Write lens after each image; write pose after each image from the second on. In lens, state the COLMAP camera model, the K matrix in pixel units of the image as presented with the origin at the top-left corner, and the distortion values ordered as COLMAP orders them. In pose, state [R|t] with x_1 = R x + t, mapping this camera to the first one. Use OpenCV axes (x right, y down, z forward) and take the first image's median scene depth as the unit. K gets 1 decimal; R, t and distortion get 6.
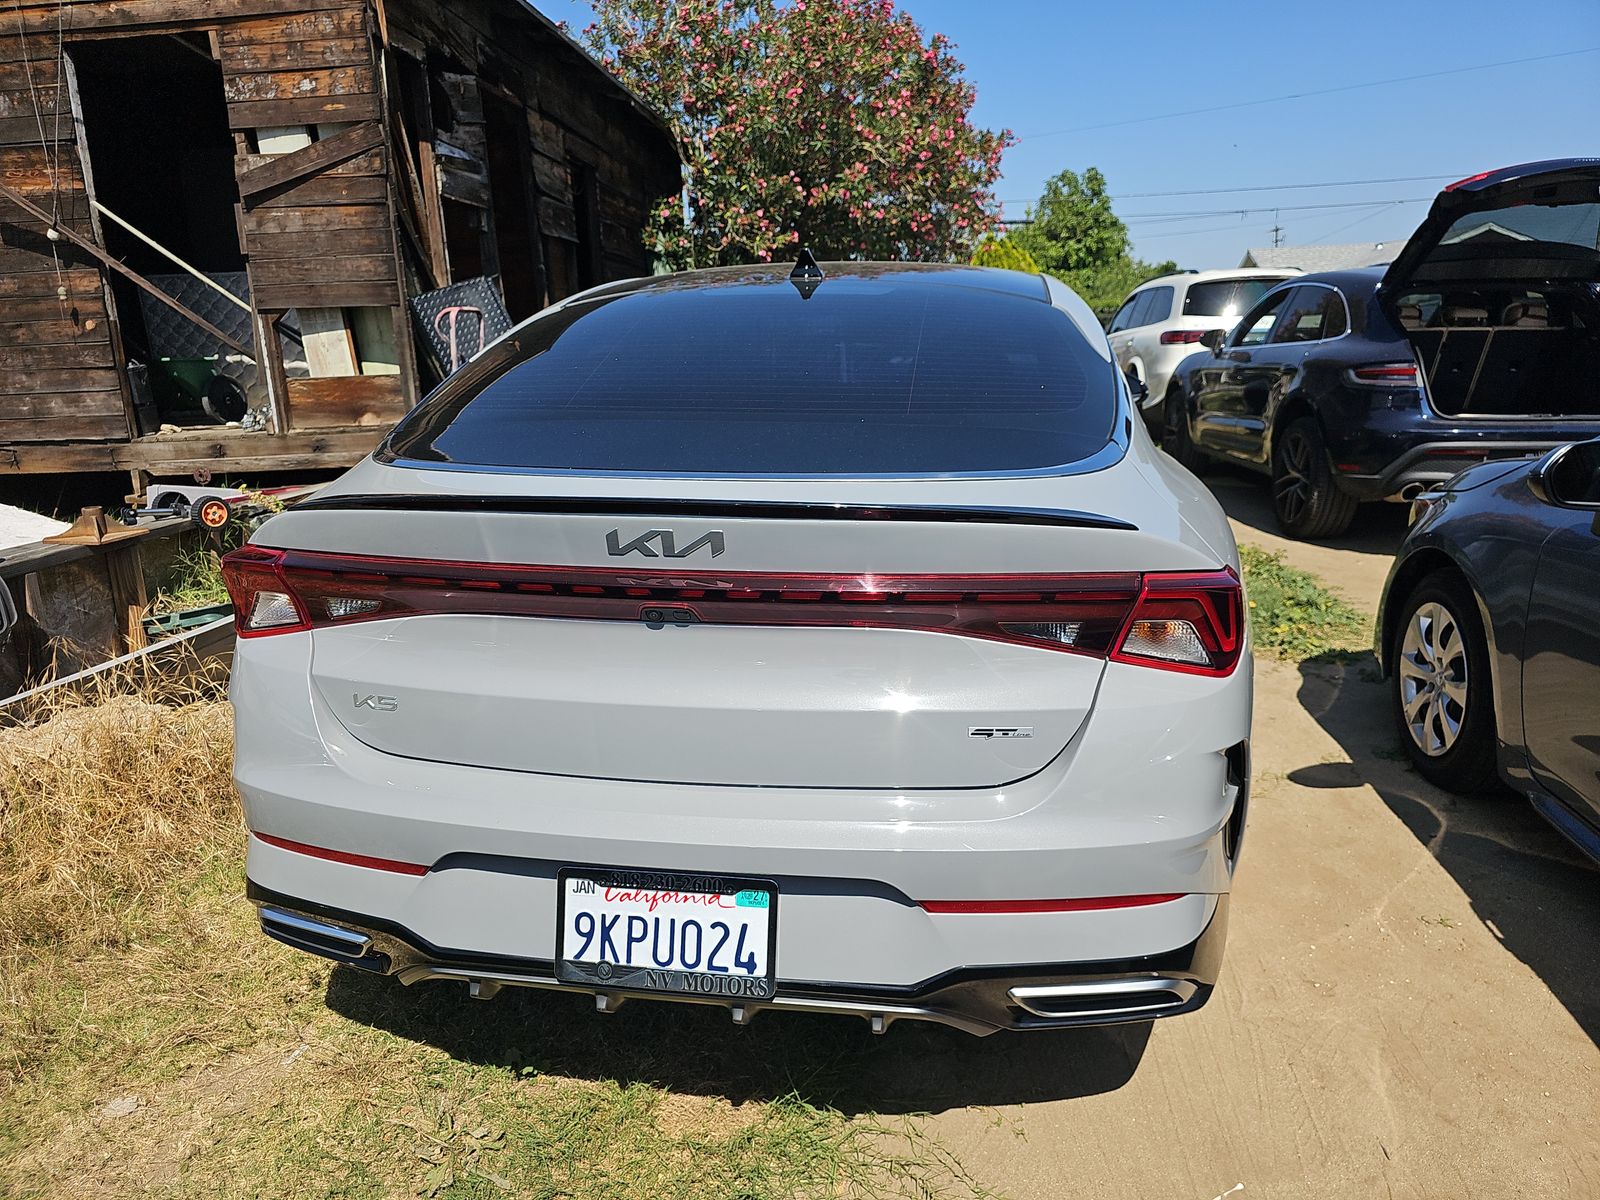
lens RADIAL K [[1076.3, 0, 801.0], [0, 1076.3, 605.8], [0, 0, 1]] dist [0.015904, -0.023833]
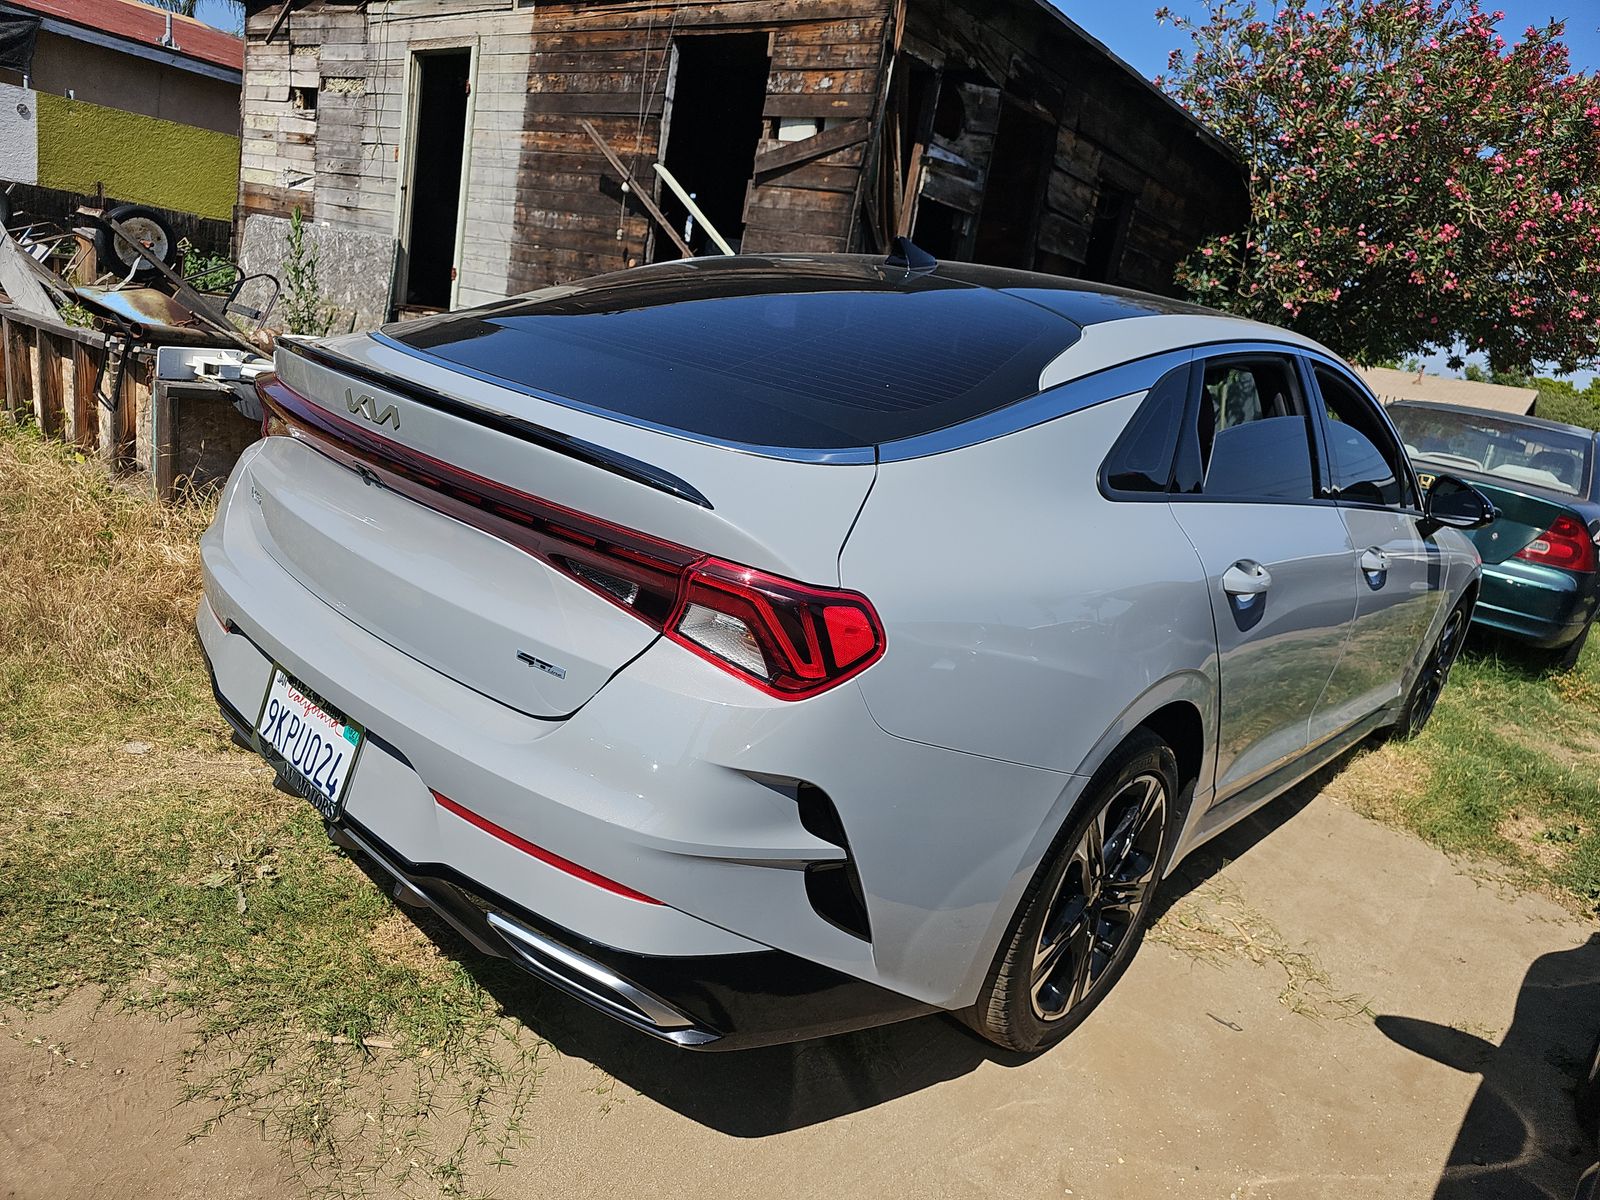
lens RADIAL K [[1076.3, 0, 795.8], [0, 1076.3, 601.7], [0, 0, 1]] dist [0.015904, -0.023833]
pose [[0.817702, 0.297252, -0.492955, 0.230523], [-0.312423, 0.948426, 0.053661, -0.017895], [0.483483, 0.110132, 0.868398, 0.062222]]
